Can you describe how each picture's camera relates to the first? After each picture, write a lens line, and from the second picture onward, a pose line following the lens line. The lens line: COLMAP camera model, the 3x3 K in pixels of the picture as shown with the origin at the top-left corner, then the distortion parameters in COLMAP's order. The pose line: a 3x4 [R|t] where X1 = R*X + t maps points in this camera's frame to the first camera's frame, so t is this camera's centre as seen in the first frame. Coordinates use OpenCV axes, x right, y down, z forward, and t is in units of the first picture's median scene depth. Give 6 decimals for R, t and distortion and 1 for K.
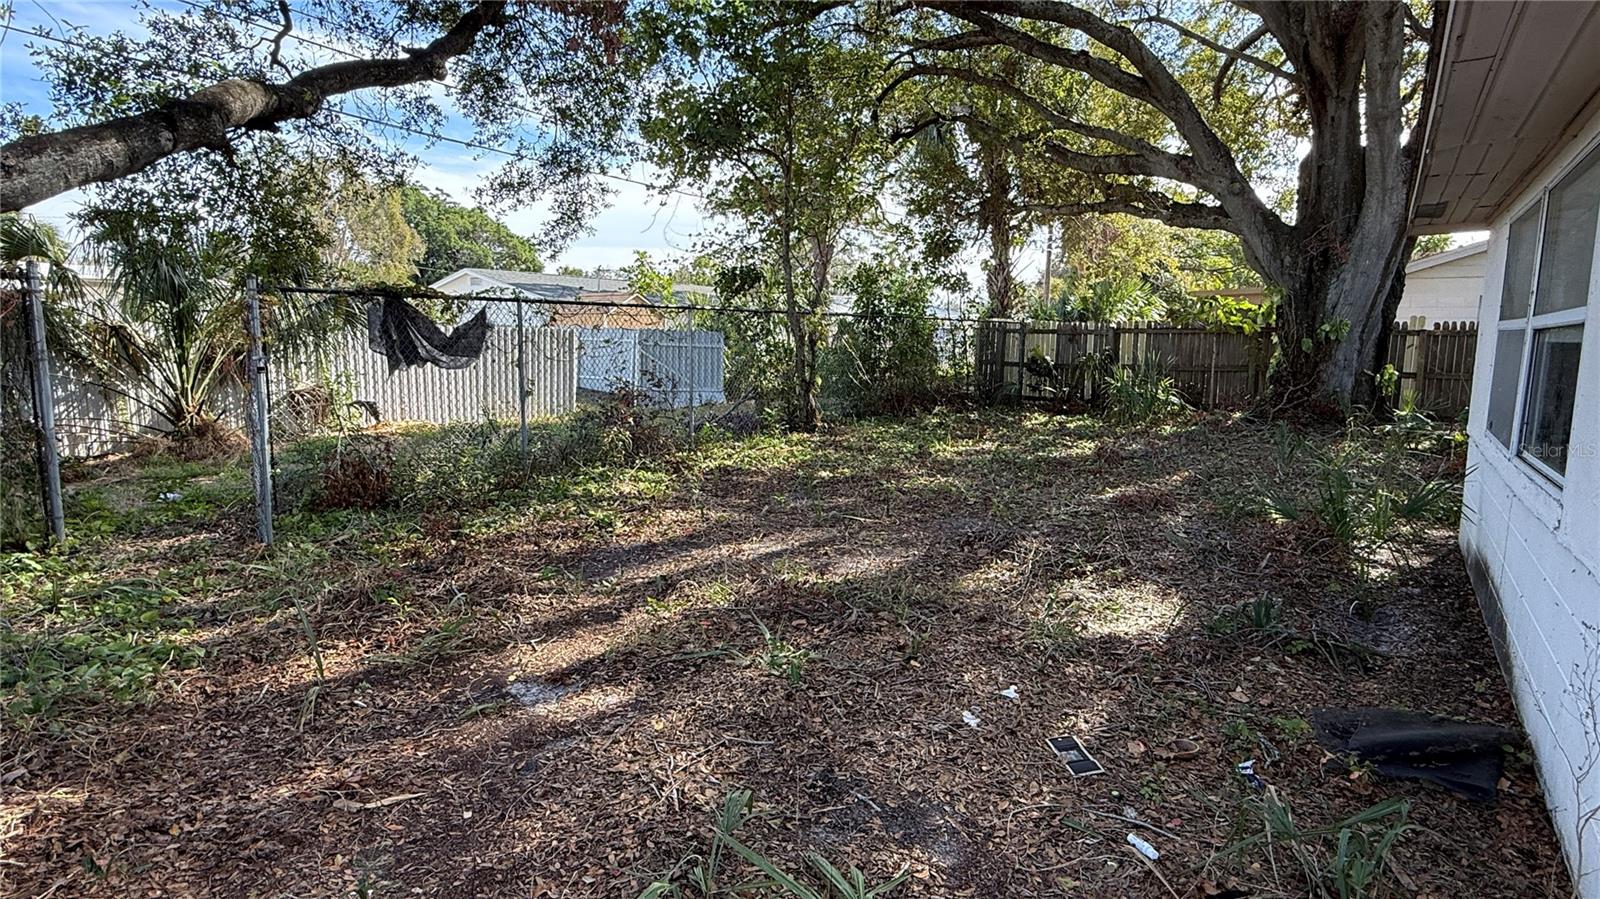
lens RADIAL K [[839.4, 0, 802.3], [0, 839.4, 447.2], [0, 0, 1]] dist [-0.001499, 0.000836]
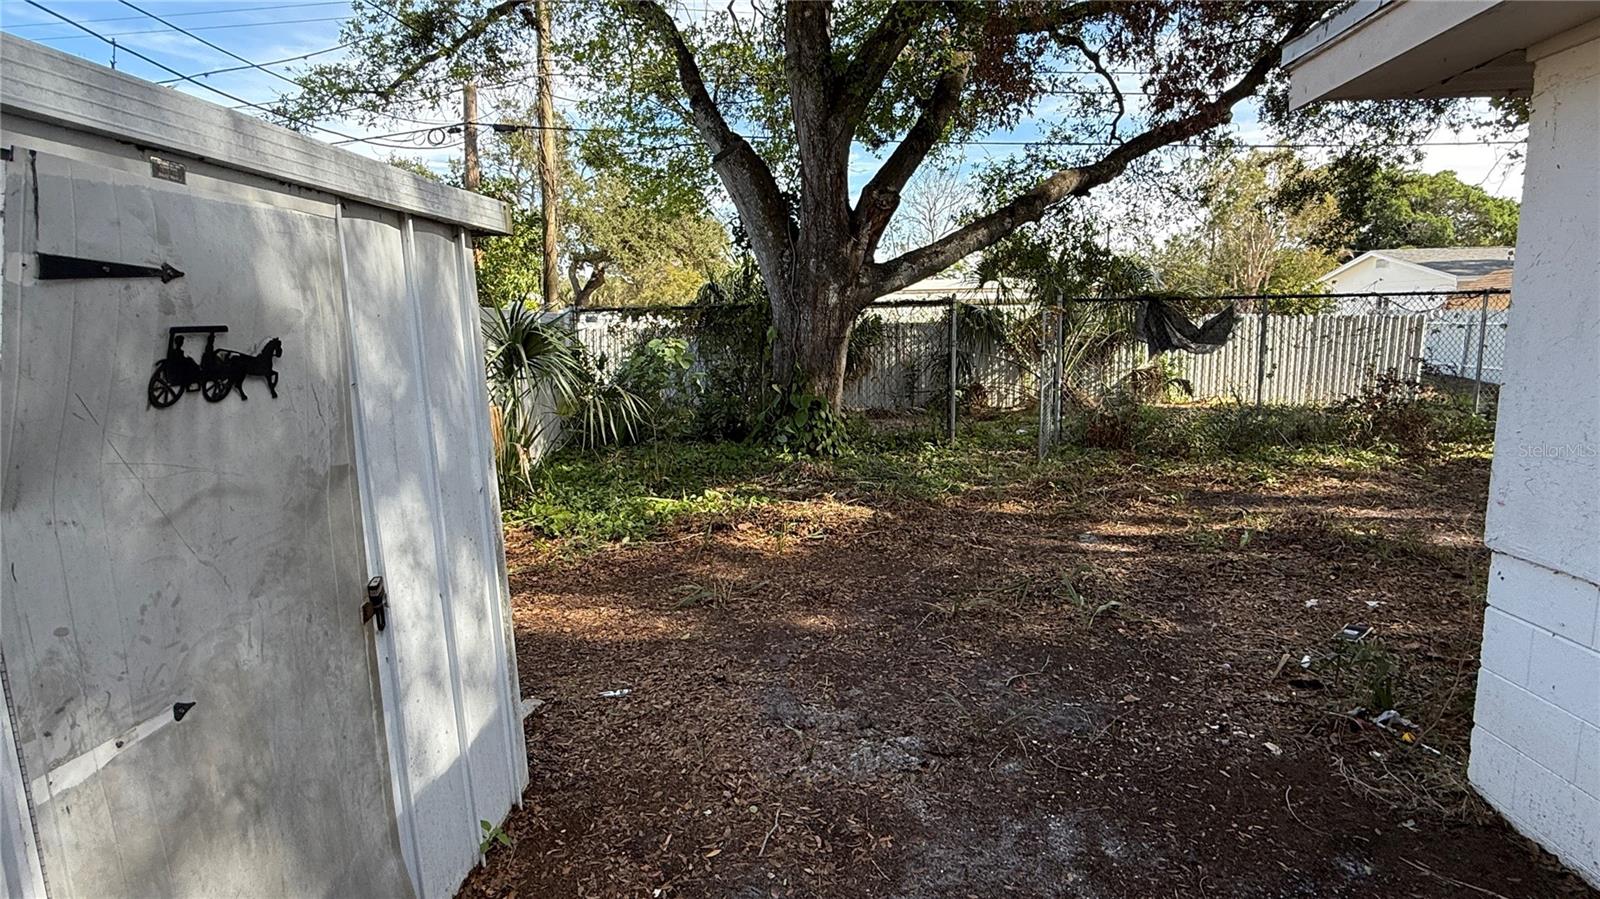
lens RADIAL K [[839.4, 0, 804.6], [0, 839.4, 456.6], [0, 0, 1]] dist [-0.001499, 0.000836]
pose [[0.530117, 0.115152, -0.840069, 0.383890], [-0.092401, 0.992681, 0.077763, 0.020091], [0.842875, 0.036400, 0.536877, -0.208144]]
